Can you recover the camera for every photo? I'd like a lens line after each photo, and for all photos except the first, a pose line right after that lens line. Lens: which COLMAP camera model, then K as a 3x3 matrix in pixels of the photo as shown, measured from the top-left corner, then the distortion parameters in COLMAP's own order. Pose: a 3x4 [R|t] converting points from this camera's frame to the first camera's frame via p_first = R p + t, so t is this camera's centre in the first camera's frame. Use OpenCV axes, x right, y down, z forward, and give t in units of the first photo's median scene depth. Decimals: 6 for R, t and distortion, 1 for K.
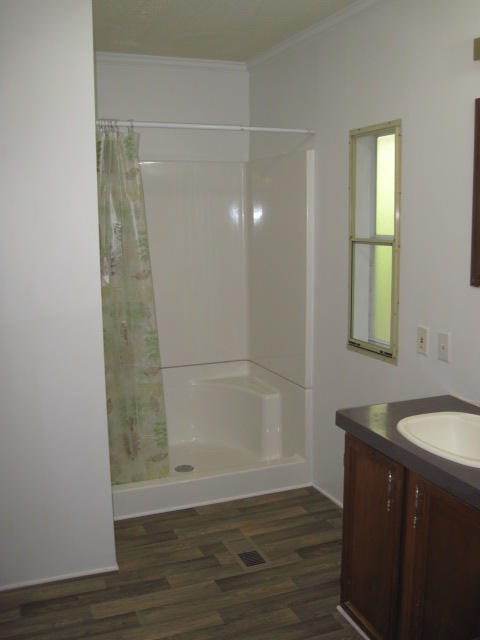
lens RADIAL K [[654.3, 0, 240.8], [0, 654.3, 328.7], [0, 0, 1]] dist [-0.023771, -0.014320]
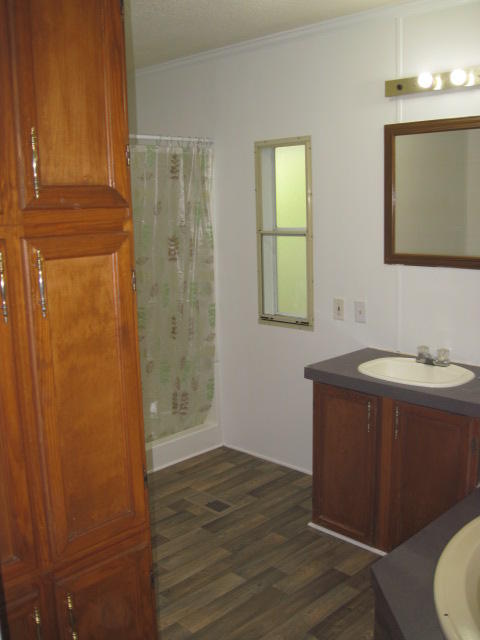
lens RADIAL K [[647.8, 0, 240.0], [0, 647.8, 320.0], [0, 0, 1]] dist [-0.002607, -0.001314]
pose [[0.918774, -0.078609, 0.386878, -0.374351], [0.079583, 0.996736, 0.013528, 0.006891], [-0.386679, 0.018360, 0.922032, -0.095968]]
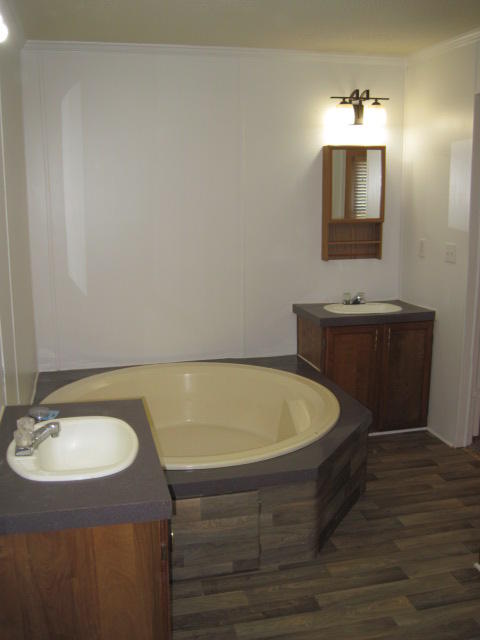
lens RADIAL K [[647.8, 0, 240.0], [0, 647.8, 320.0], [0, 0, 1]] dist [-0.002607, -0.001314]
pose [[-0.986780, -0.004016, 0.162016, 0.053644], [0.053169, 0.936343, 0.347039, -0.322800], [-0.153096, 0.351065, -0.923750, 1.721460]]
